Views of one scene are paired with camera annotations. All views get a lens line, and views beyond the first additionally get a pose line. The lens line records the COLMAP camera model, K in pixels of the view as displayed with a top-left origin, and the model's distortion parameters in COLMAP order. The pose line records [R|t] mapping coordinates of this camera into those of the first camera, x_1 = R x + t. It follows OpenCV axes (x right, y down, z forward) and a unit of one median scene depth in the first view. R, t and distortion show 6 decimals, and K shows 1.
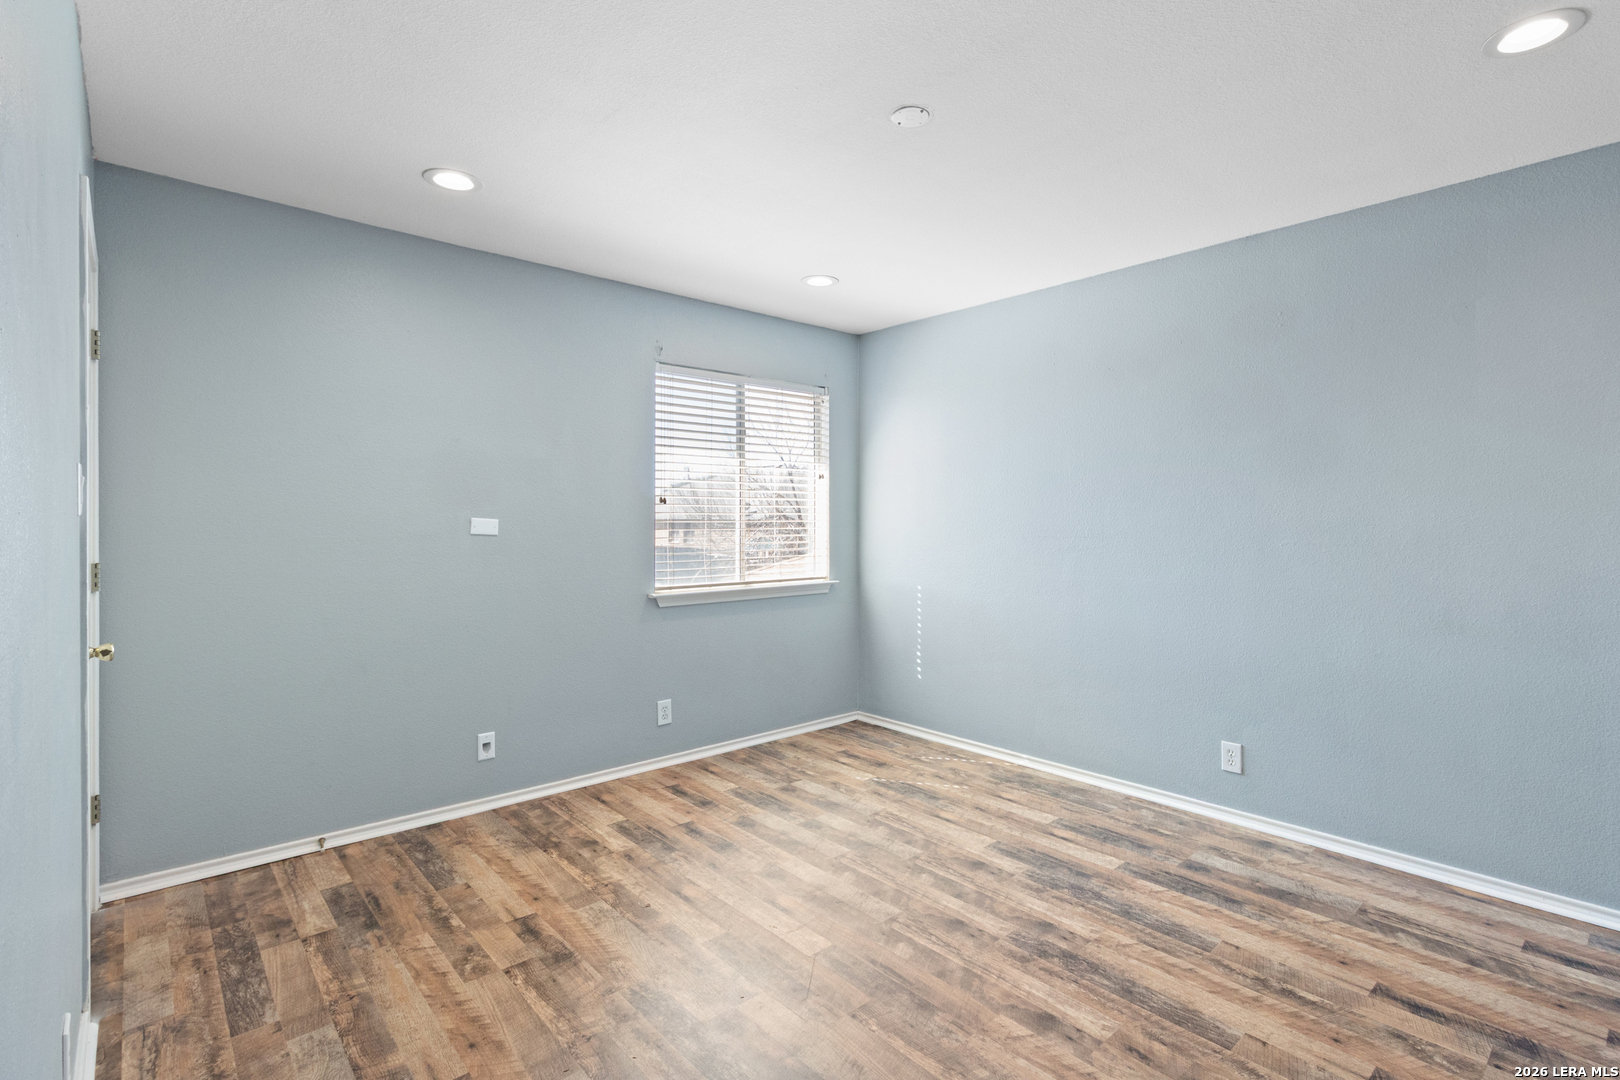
lens RADIAL K [[753.7, 0, 812.2], [0, 753.7, 533.5], [0, 0, 1]] dist [-0.001921, -0.000788]
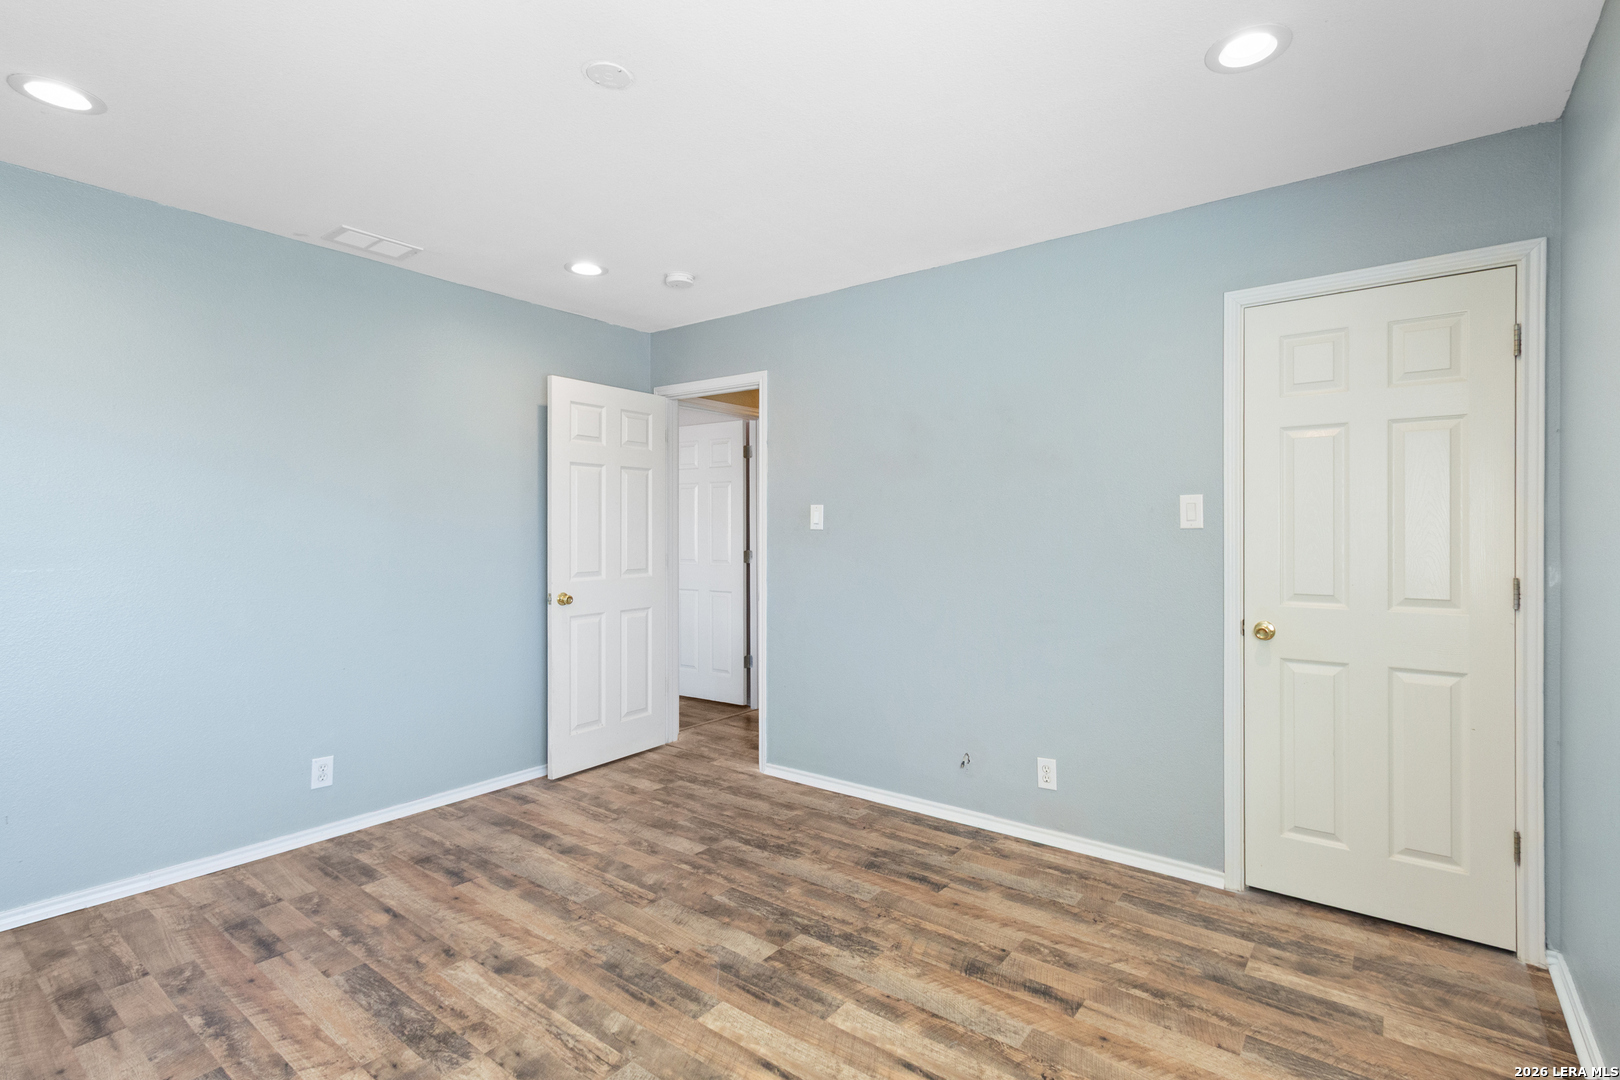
lens RADIAL K [[753.7, 0, 816.2], [0, 753.7, 531.8], [0, 0, 1]] dist [-0.001921, -0.000788]
pose [[-0.980590, -0.000496, -0.196067, 0.065501], [-0.003760, 0.999861, 0.016273, -0.028614], [0.196031, 0.016694, -0.980456, 1.953502]]
